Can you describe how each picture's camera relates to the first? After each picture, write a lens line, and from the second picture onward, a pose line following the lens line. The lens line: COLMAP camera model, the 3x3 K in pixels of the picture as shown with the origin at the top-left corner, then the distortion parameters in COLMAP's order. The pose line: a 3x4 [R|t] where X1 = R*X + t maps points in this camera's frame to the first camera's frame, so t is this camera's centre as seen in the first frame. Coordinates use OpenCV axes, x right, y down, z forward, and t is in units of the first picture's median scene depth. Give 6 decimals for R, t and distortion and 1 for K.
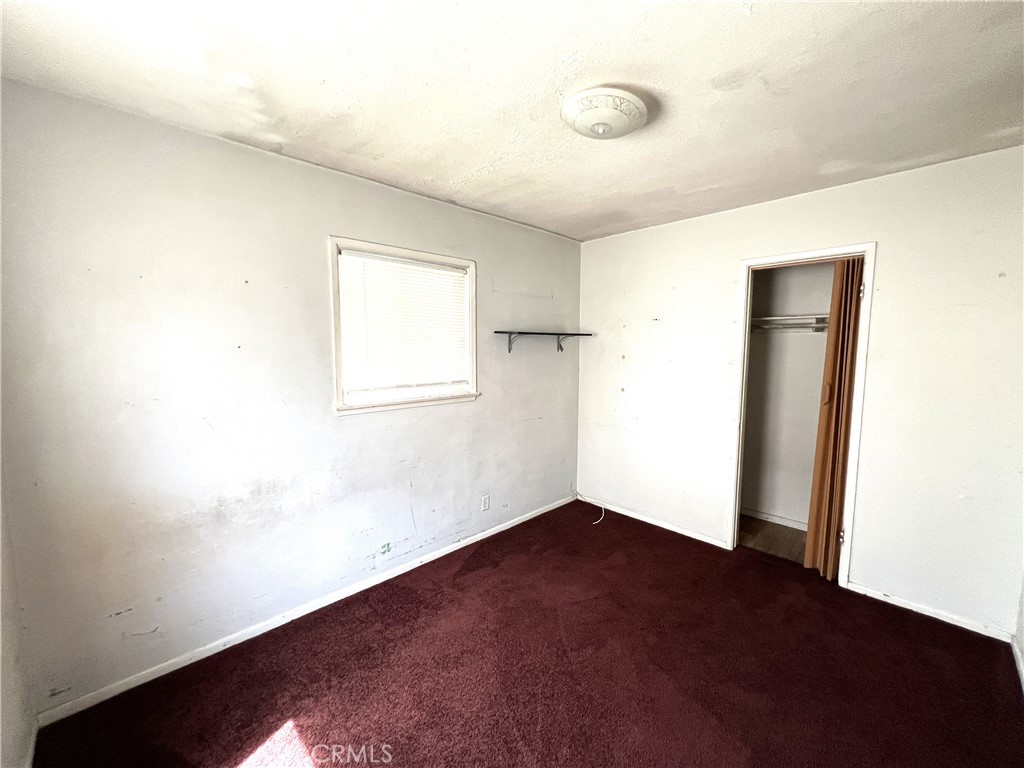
lens RADIAL K [[411.2, 0, 512.0], [0, 411.2, 384.0], [0, 0, 1]] dist [0.001367, 0.000052]
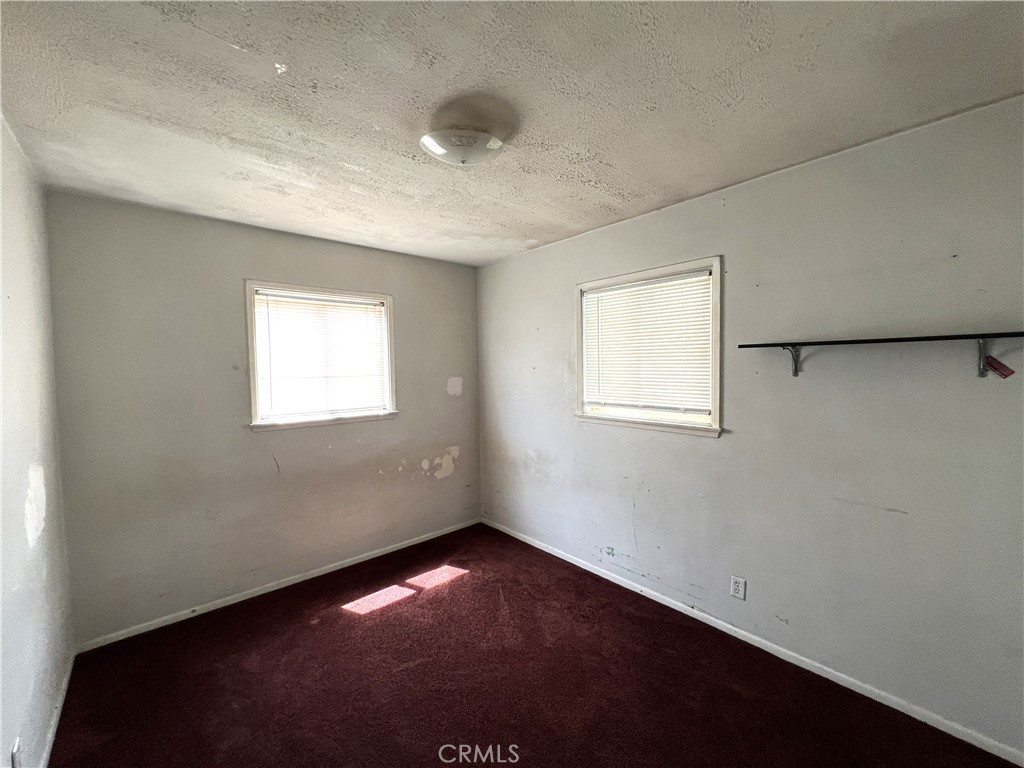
lens RADIAL K [[411.0, 0, 512.0], [0, 411.0, 384.0], [0, 0, 1]] dist [-0.001581, 0.000259]
pose [[-0.043202, 0.042175, -0.998176, 0.699936], [-0.082444, 0.995550, 0.045632, -0.064346], [0.995659, 0.084265, -0.039533, 0.668941]]
